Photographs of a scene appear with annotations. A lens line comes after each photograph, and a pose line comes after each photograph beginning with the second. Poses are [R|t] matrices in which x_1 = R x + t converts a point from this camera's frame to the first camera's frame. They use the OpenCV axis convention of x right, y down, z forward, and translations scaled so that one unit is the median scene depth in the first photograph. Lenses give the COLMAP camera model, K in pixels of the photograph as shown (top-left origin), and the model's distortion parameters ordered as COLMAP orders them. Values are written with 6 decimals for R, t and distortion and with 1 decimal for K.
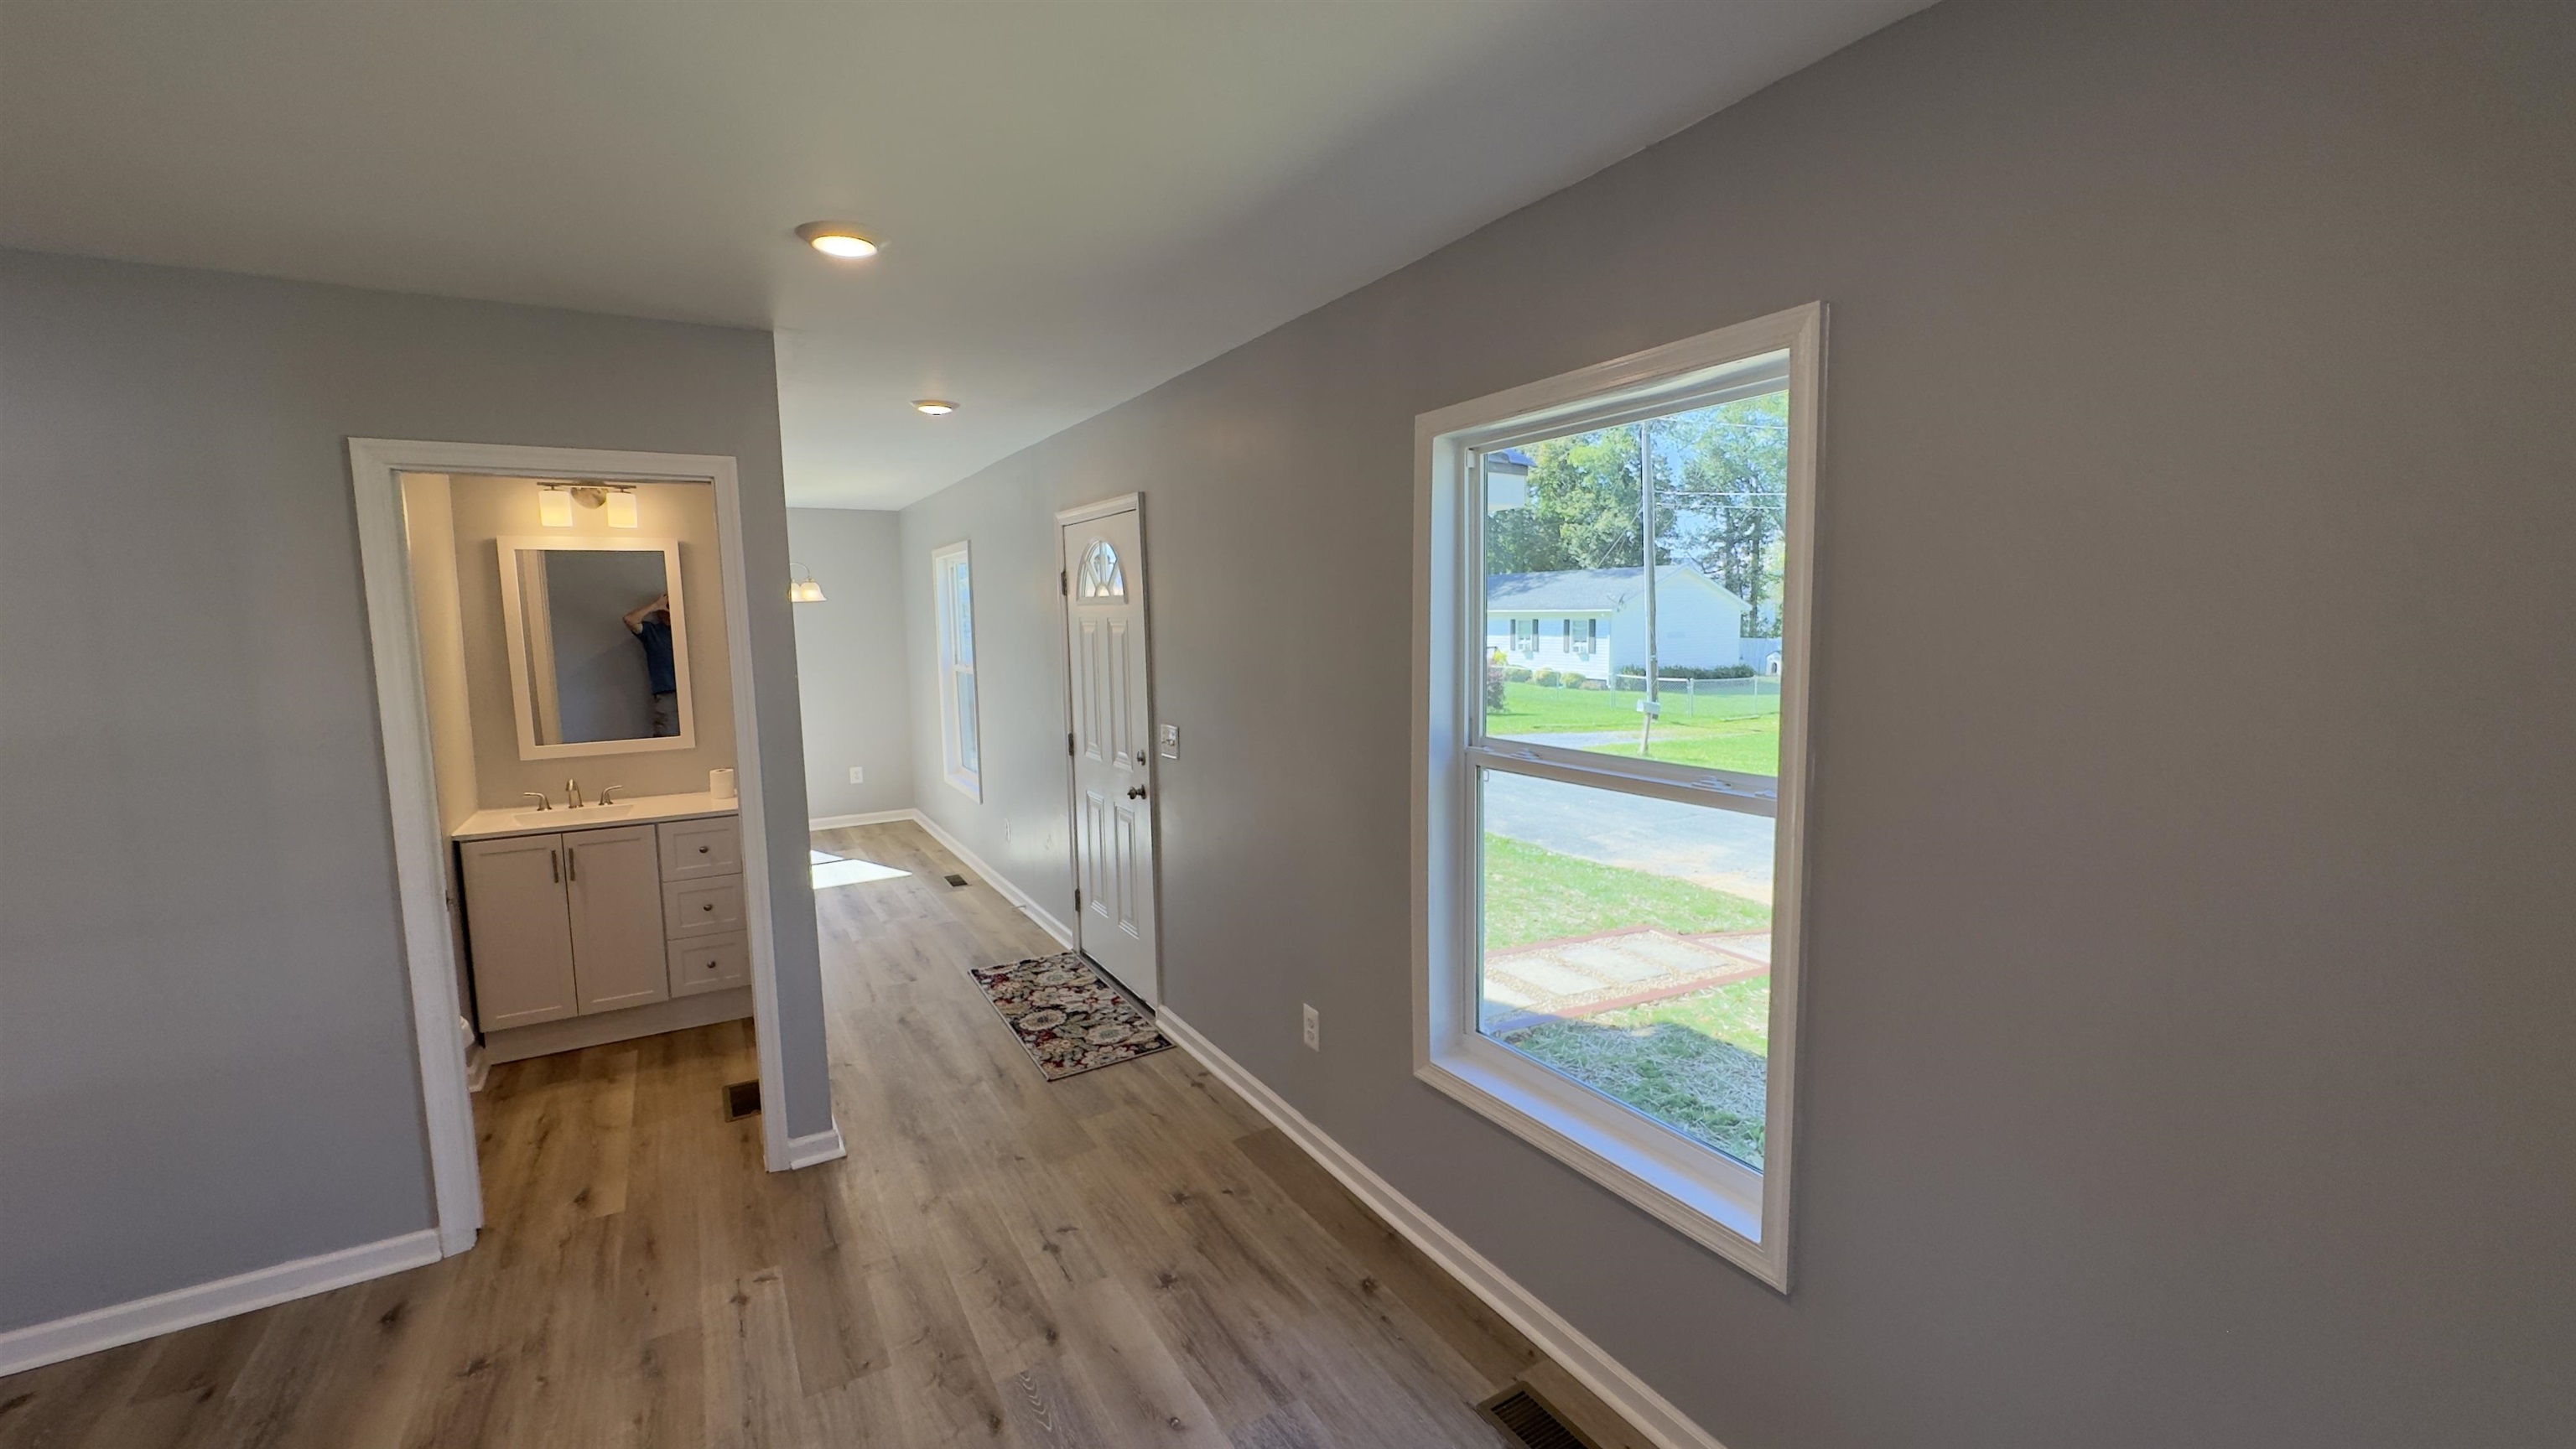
lens RADIAL K [[1027.5, 0, 1288.0], [0, 1027.5, 724.5], [0, 0, 1]] dist [-0.001575, 0.000054]
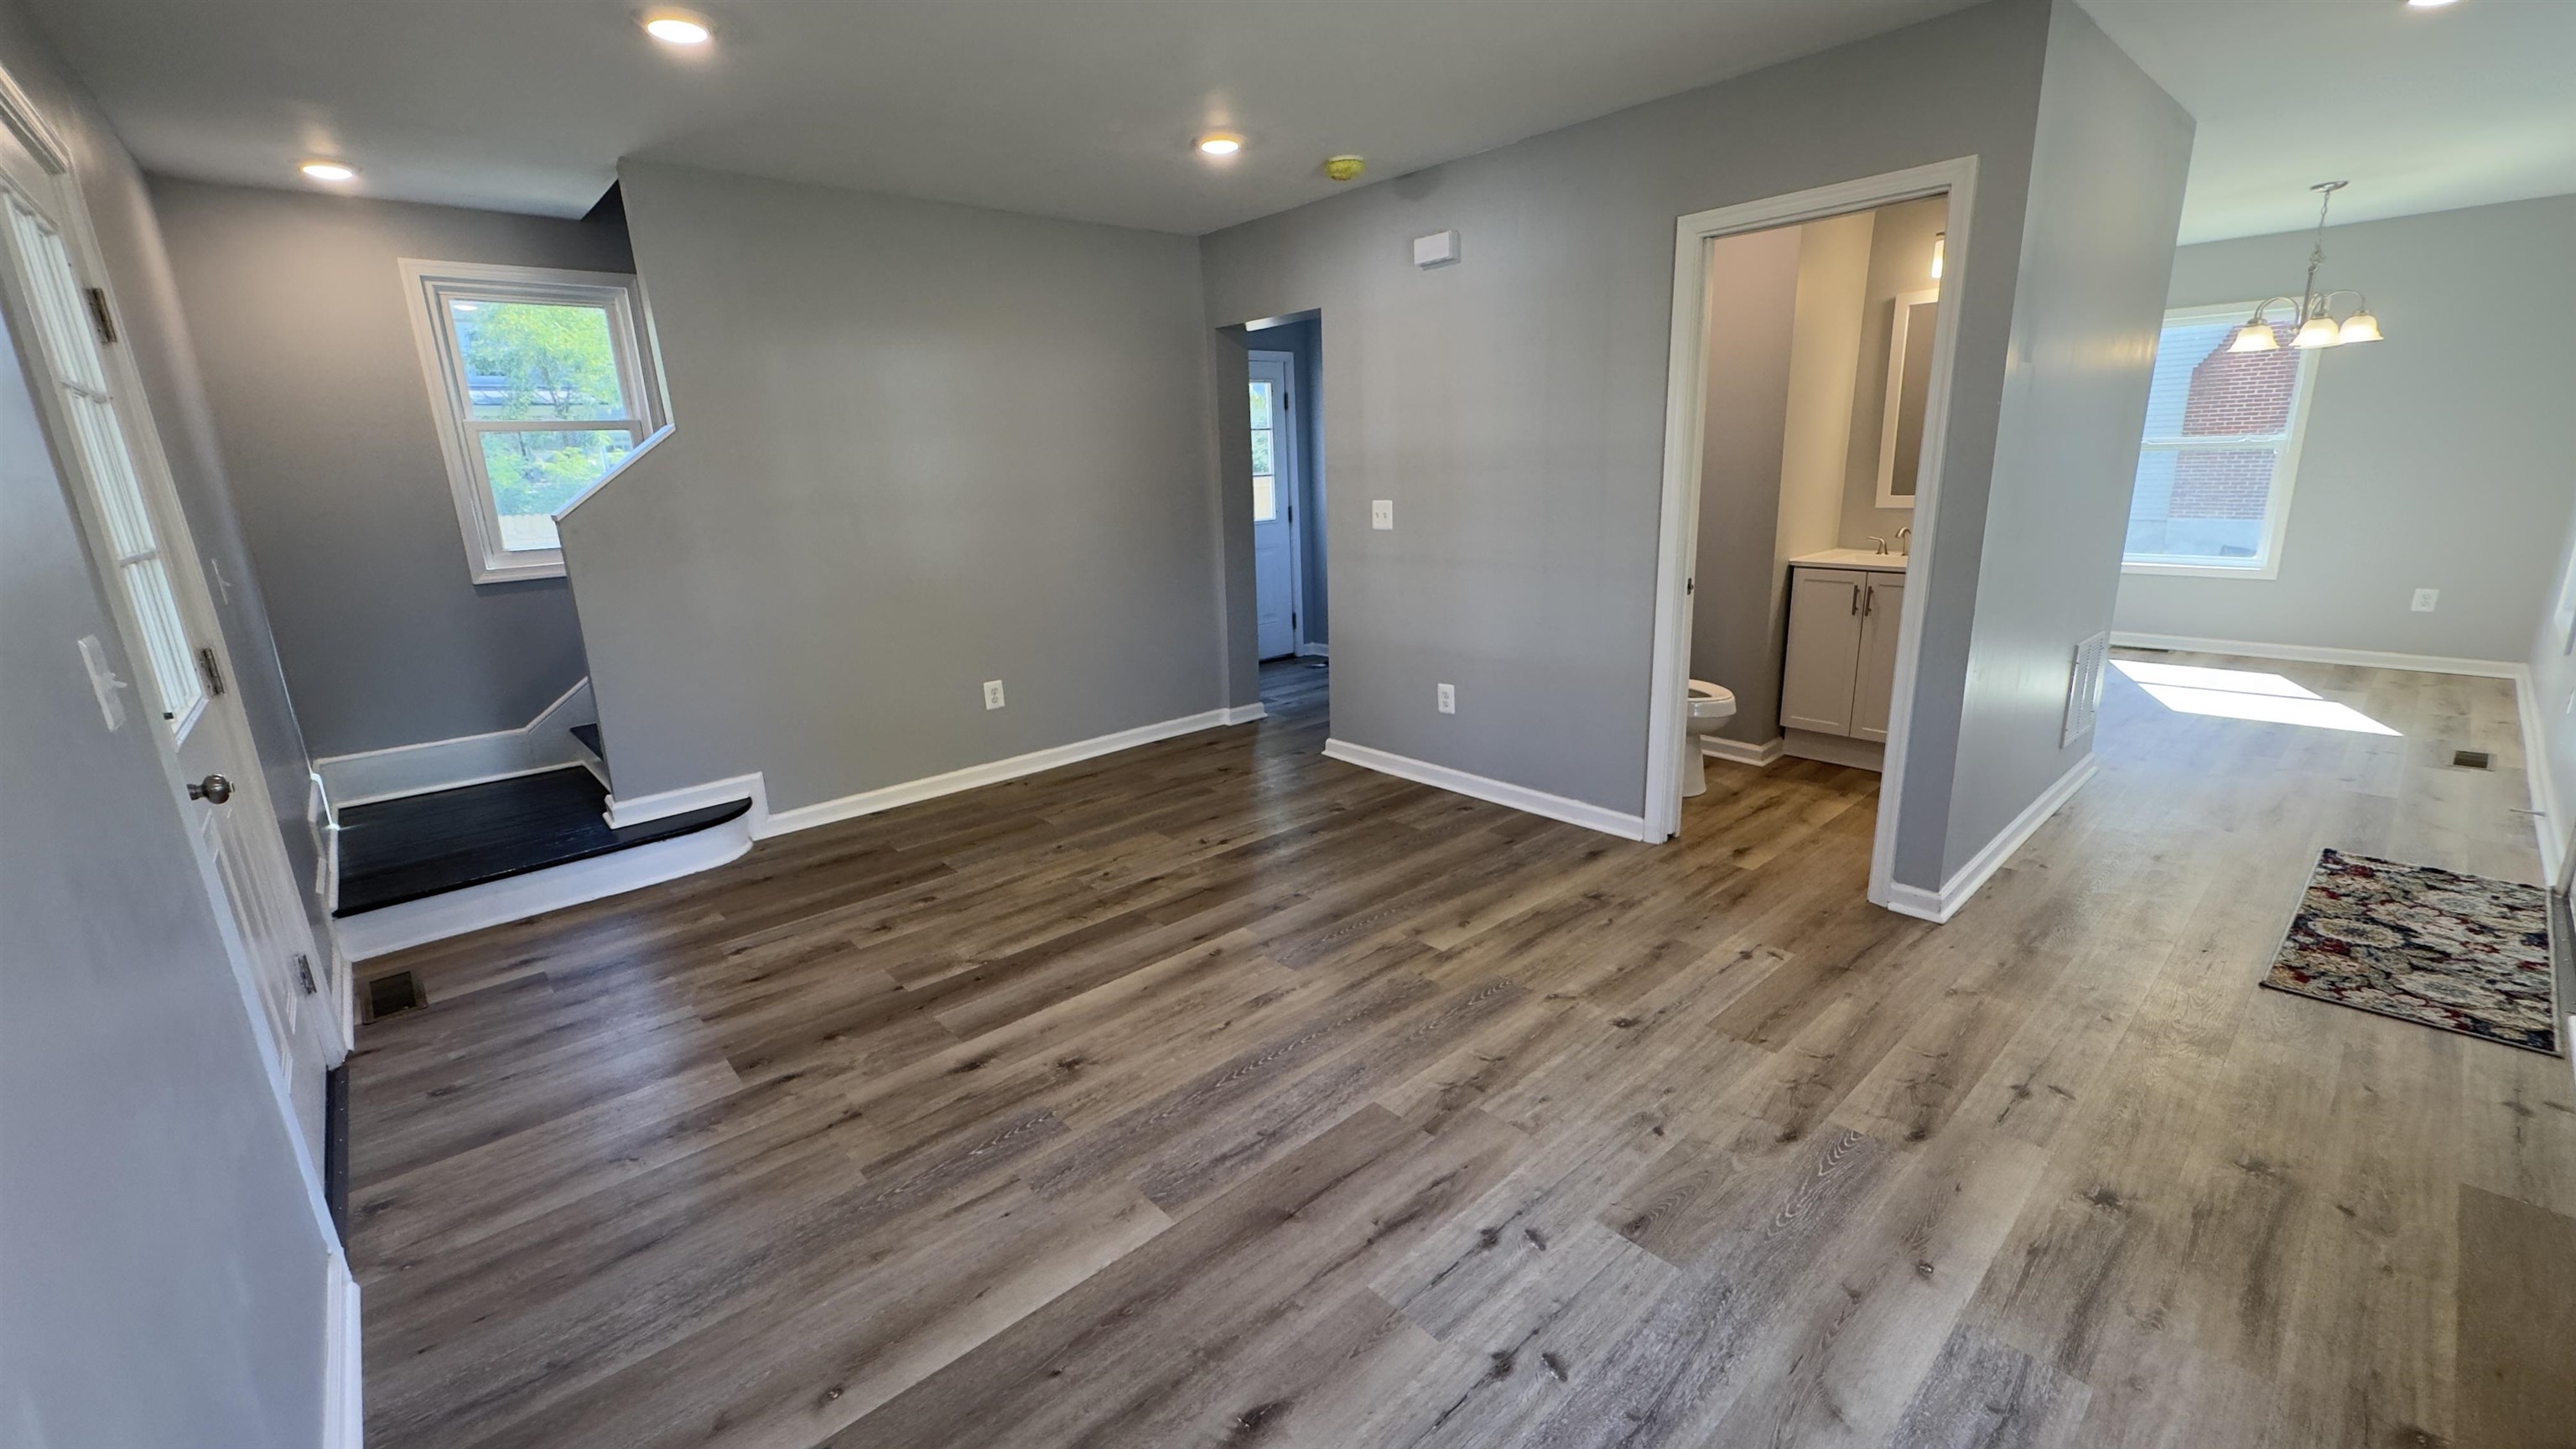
lens RADIAL K [[1027.5, 0, 1288.0], [0, 1027.5, 724.5], [0, 0, 1]] dist [-0.001575, 0.000054]
pose [[0.196027, 0.255642, -0.946689, 0.290392], [-0.079298, 0.966391, 0.244543, 0.049549], [0.977387, 0.027134, 0.209711, 0.181443]]
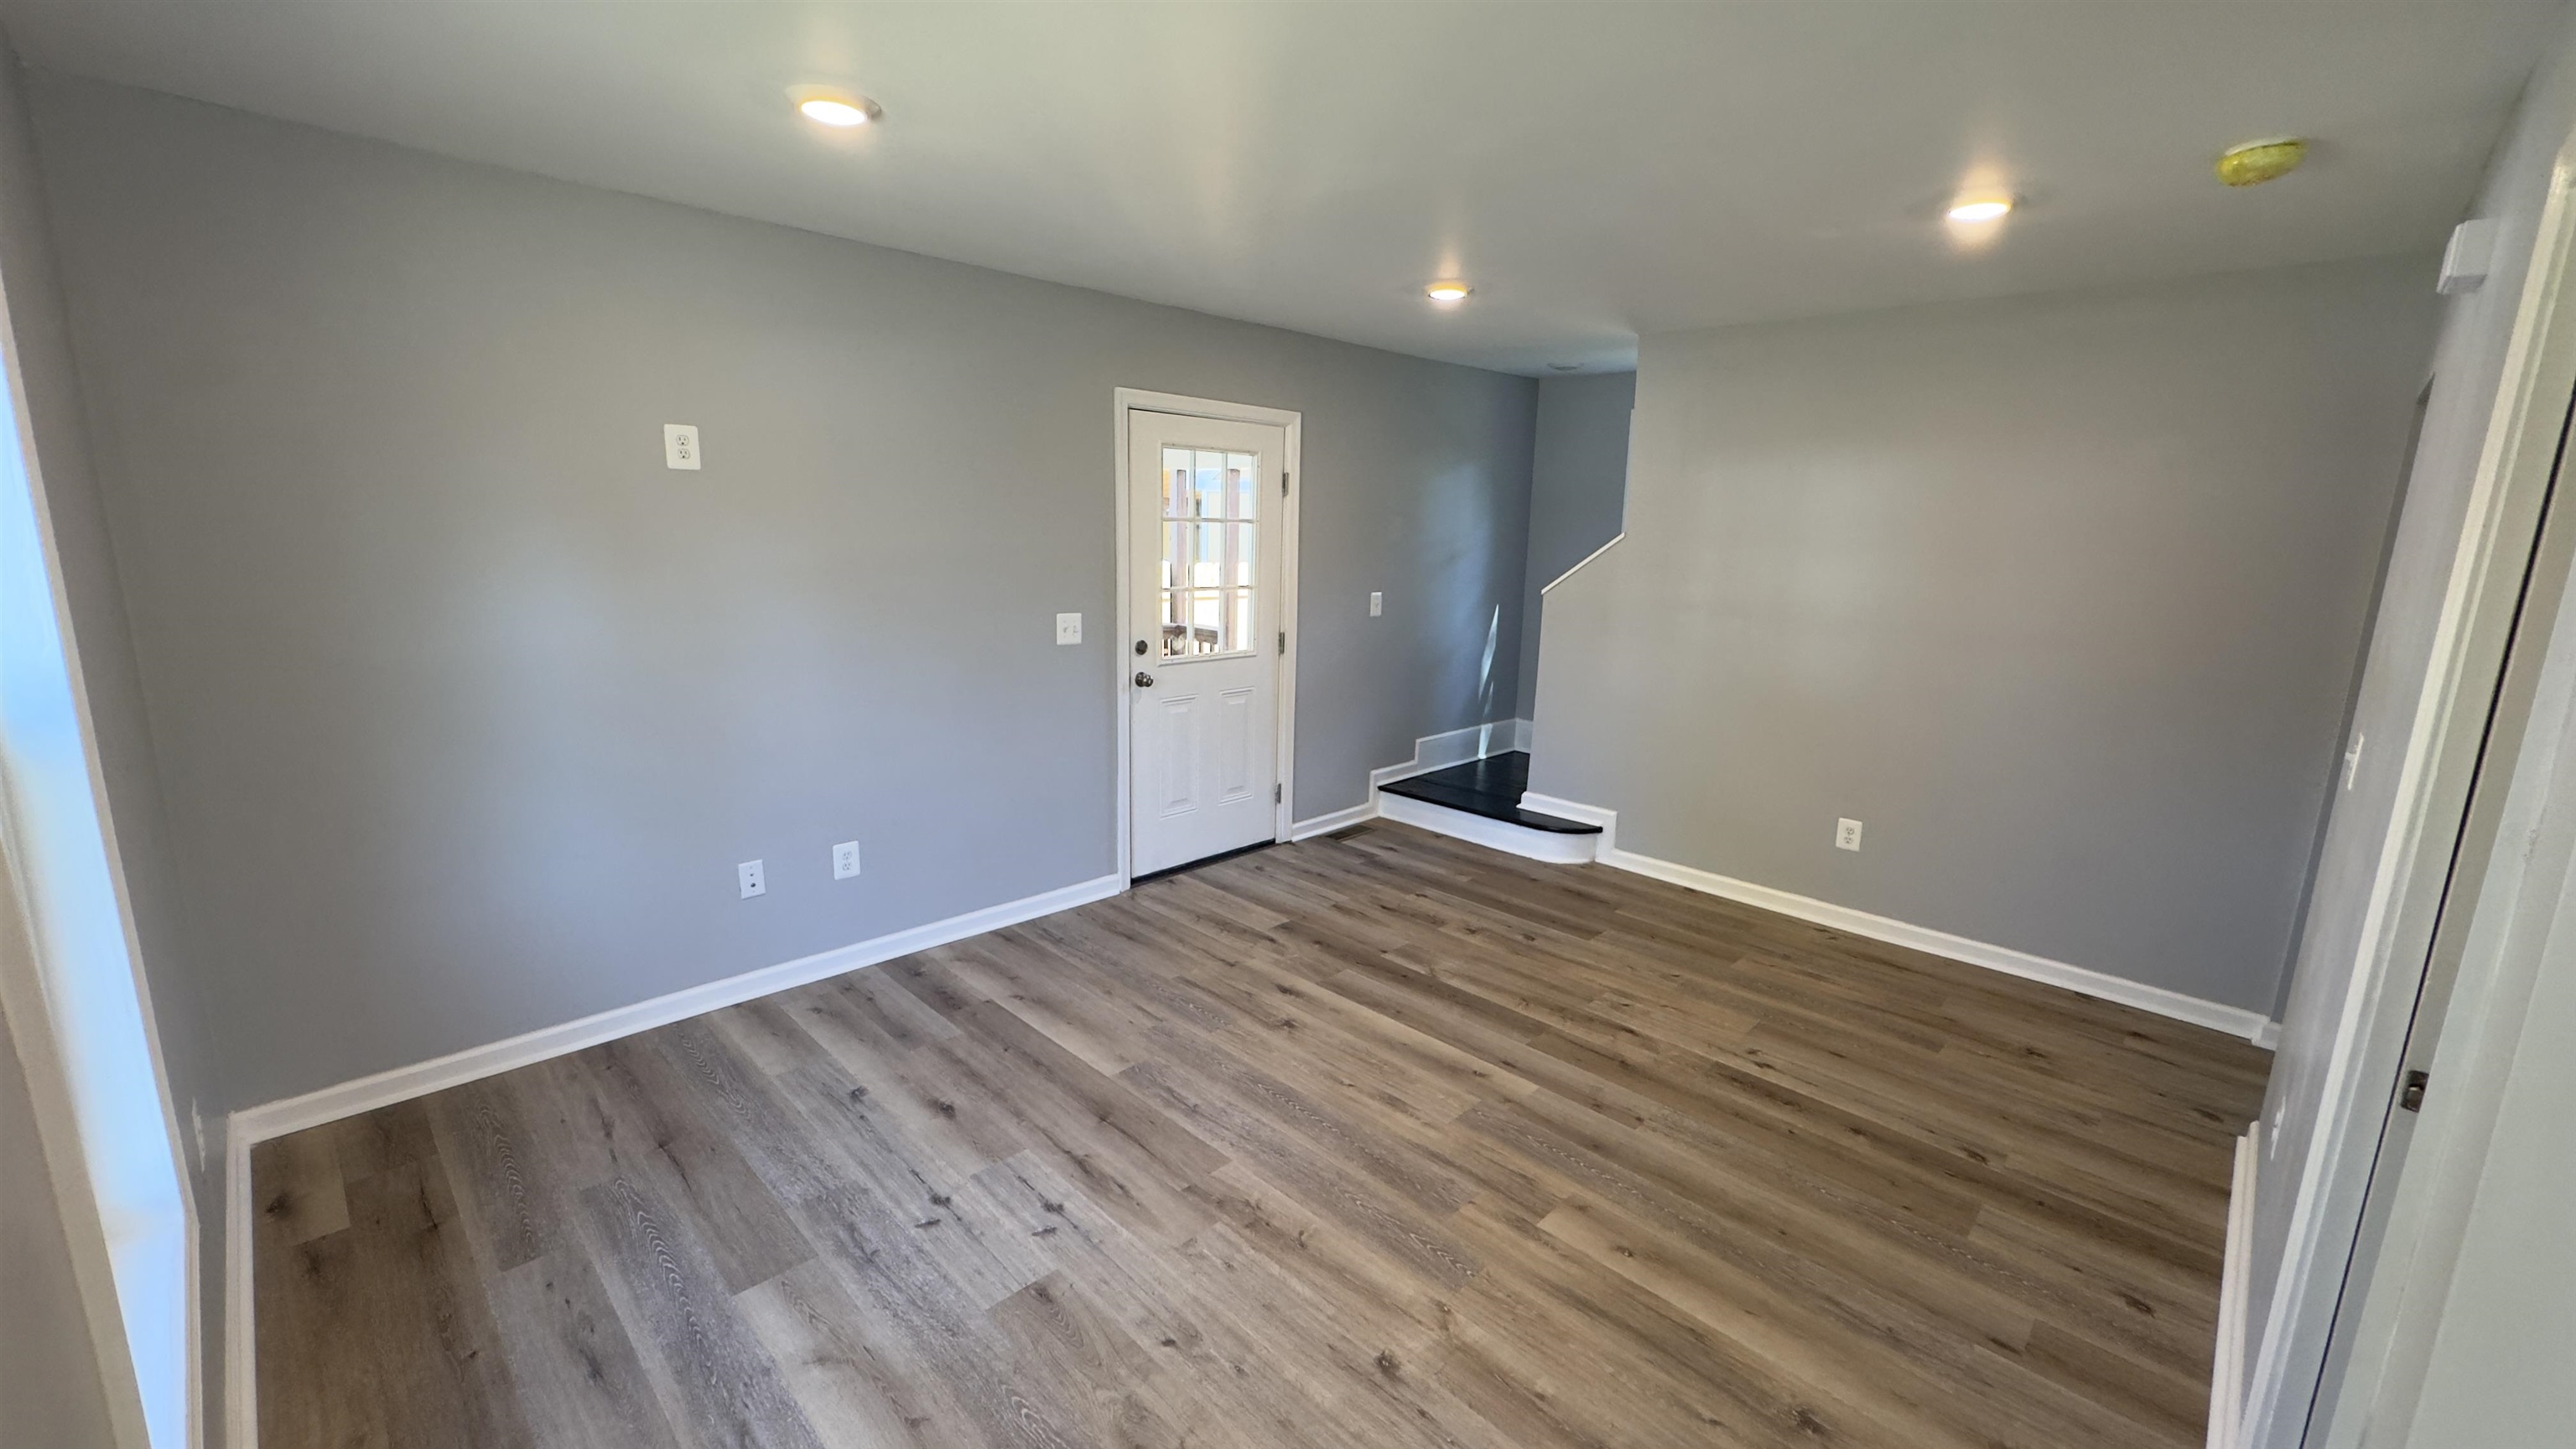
lens RADIAL K [[1027.5, 0, 1288.0], [0, 1027.5, 724.5], [0, 0, 1]] dist [-0.001575, 0.000054]
pose [[-0.967218, 0.042566, -0.250354, -0.133614], [-0.038224, 0.950217, 0.309236, -0.103897], [0.251053, 0.308668, -0.917440, 1.003256]]
